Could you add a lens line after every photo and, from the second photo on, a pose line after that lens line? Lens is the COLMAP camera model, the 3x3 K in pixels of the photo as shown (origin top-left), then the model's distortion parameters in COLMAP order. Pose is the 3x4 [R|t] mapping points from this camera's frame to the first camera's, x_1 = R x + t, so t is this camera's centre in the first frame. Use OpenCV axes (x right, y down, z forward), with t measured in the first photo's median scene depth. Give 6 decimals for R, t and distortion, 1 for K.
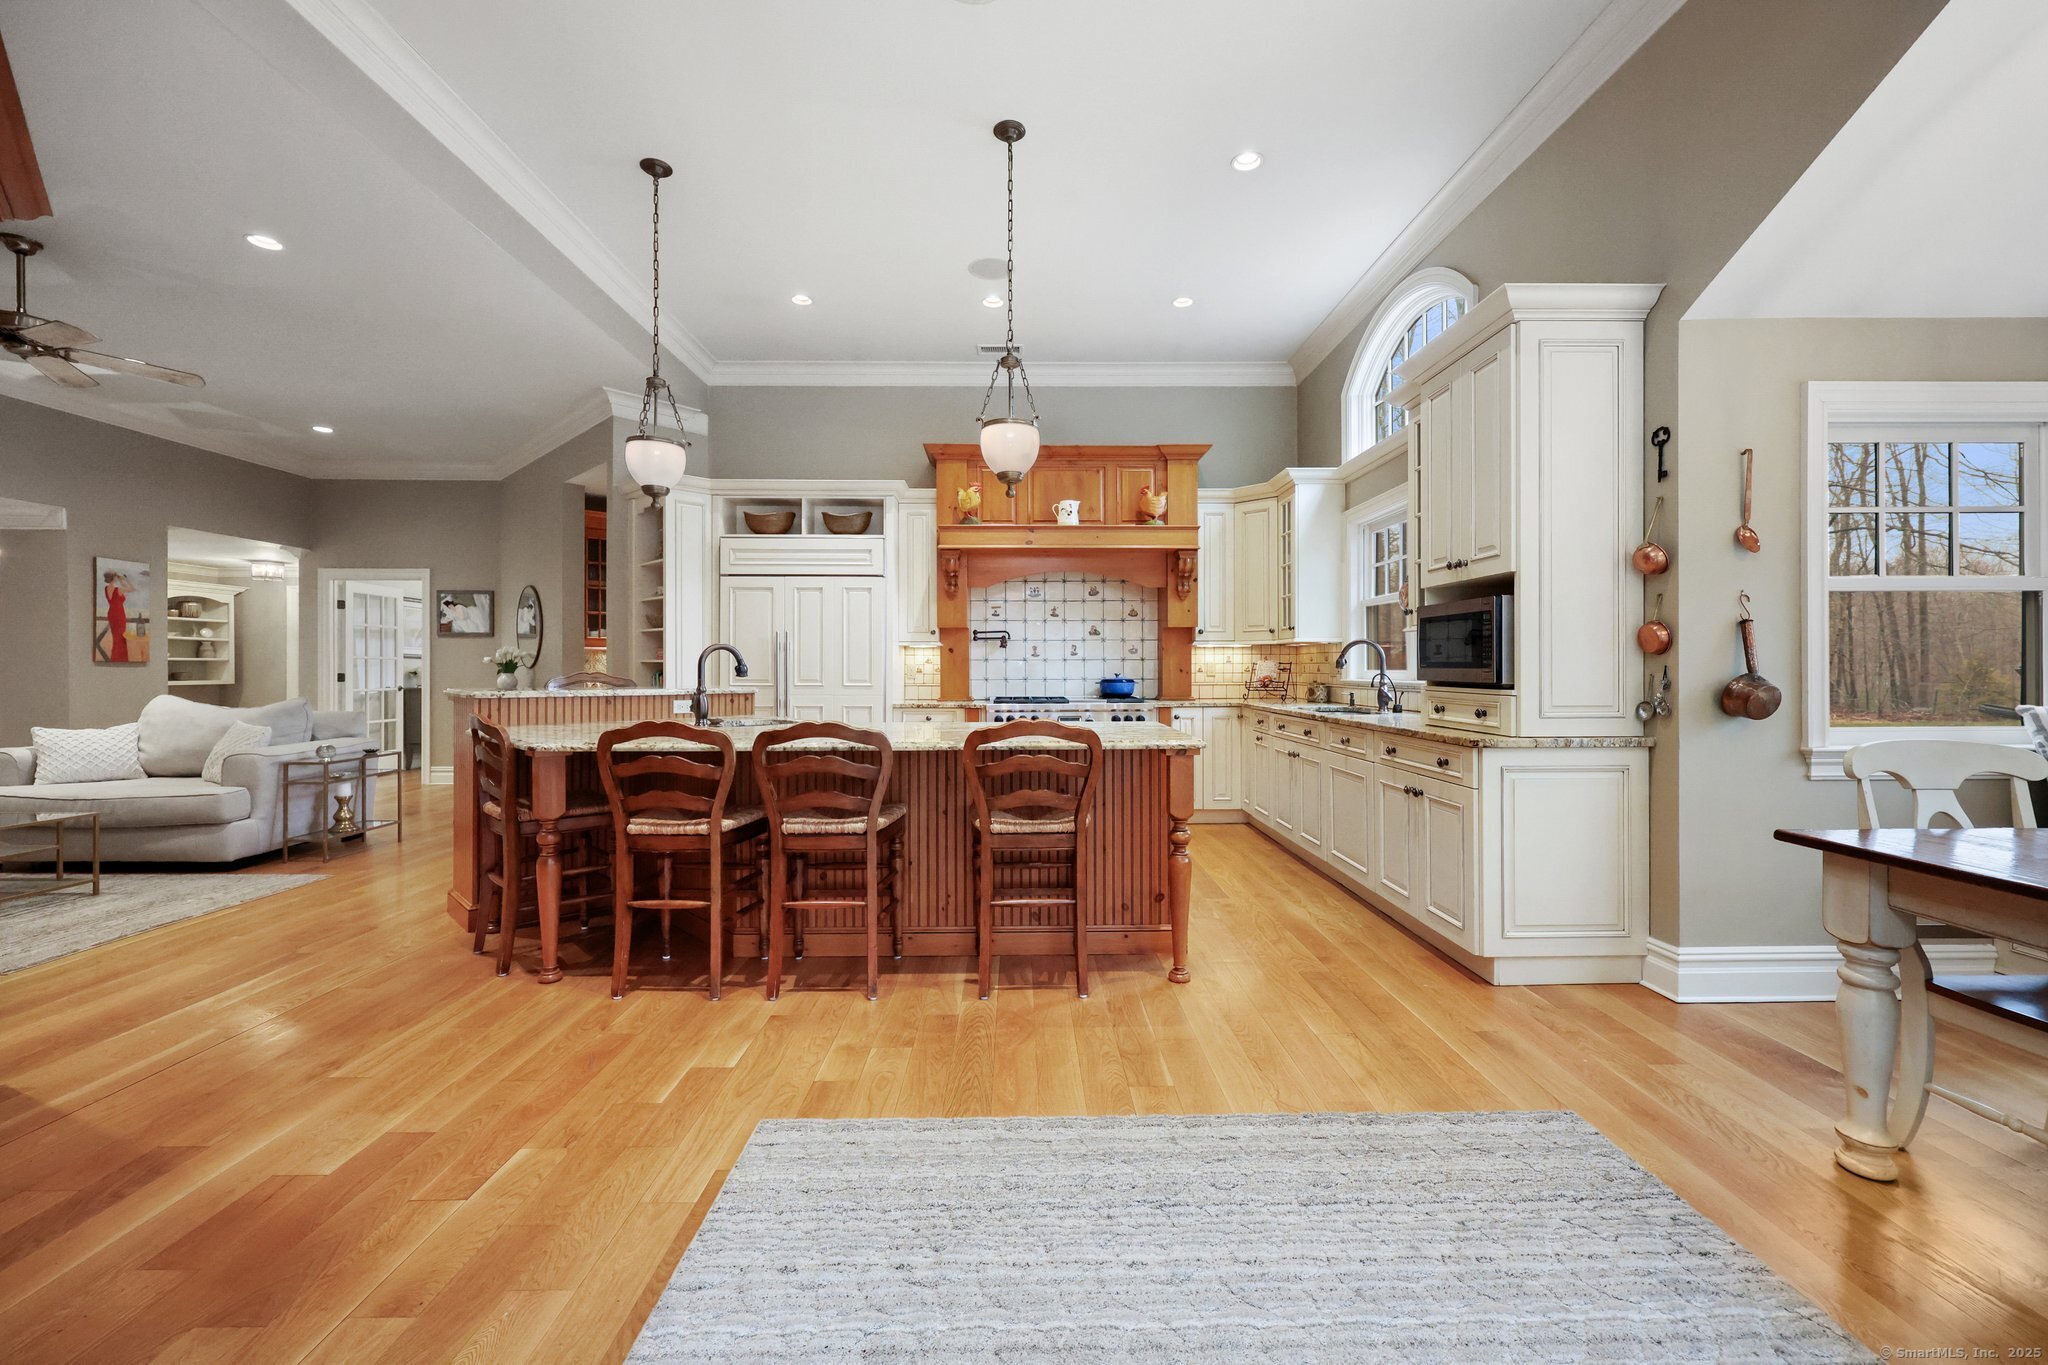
lens RADIAL K [[822.3, 0, 1031.0], [0, 822.3, 666.6], [0, 0, 1]] dist [0.002119, 0.000145]
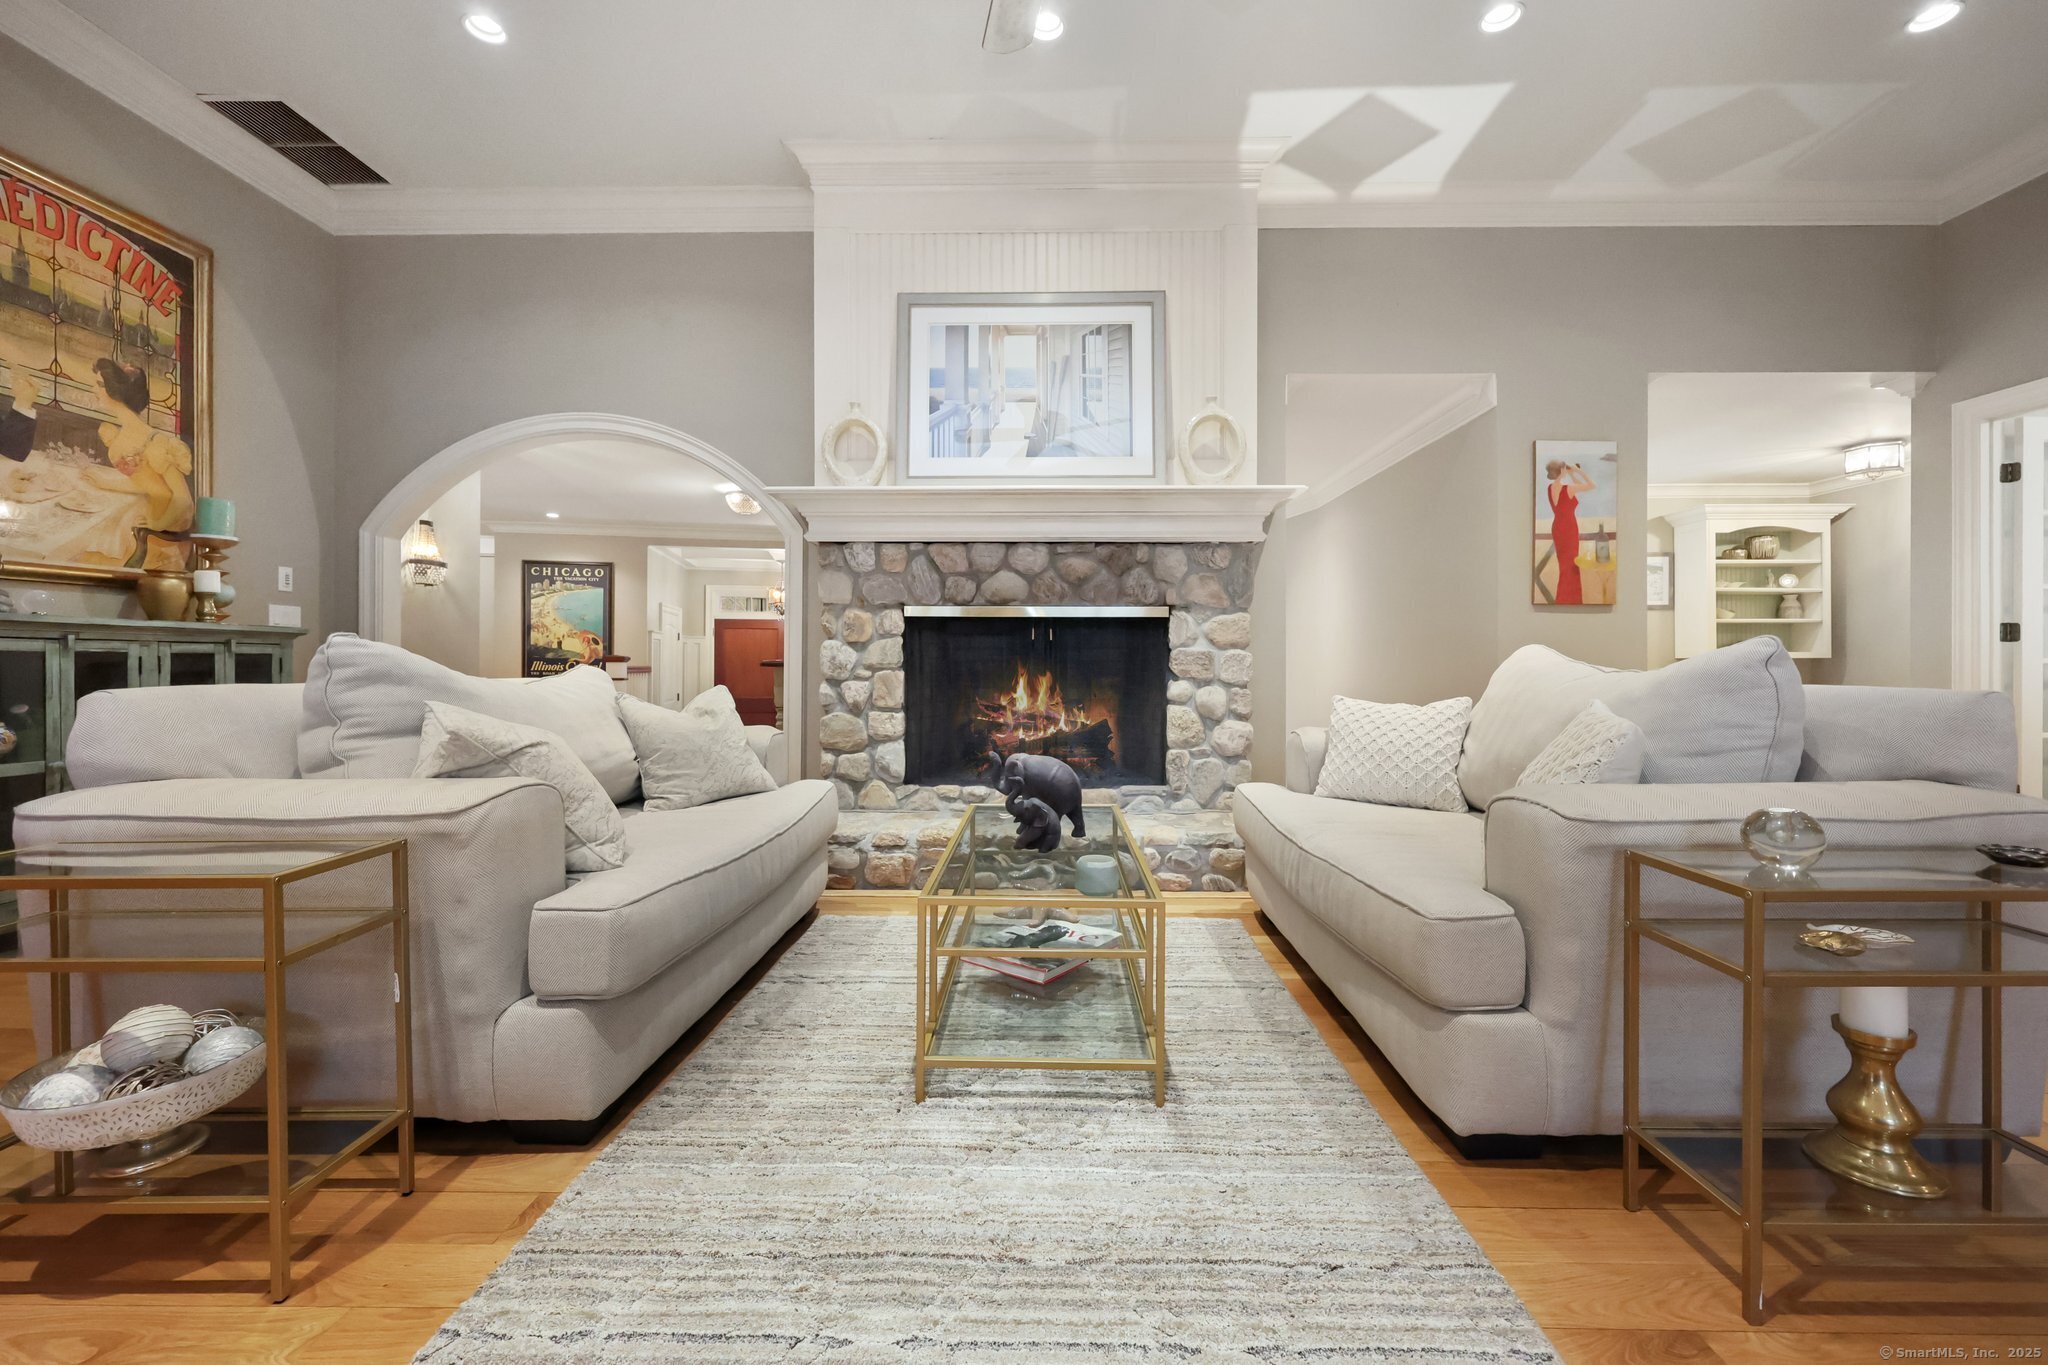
lens RADIAL K [[822.3, 0, 1031.0], [0, 822.3, 666.6], [0, 0, 1]] dist [0.002119, 0.000145]
pose [[-0.033128, 0.001437, -0.999450, -0.464877], [0.001393, 0.999998, 0.001392, 0.038913], [0.999450, -0.001346, -0.033130, 0.605662]]
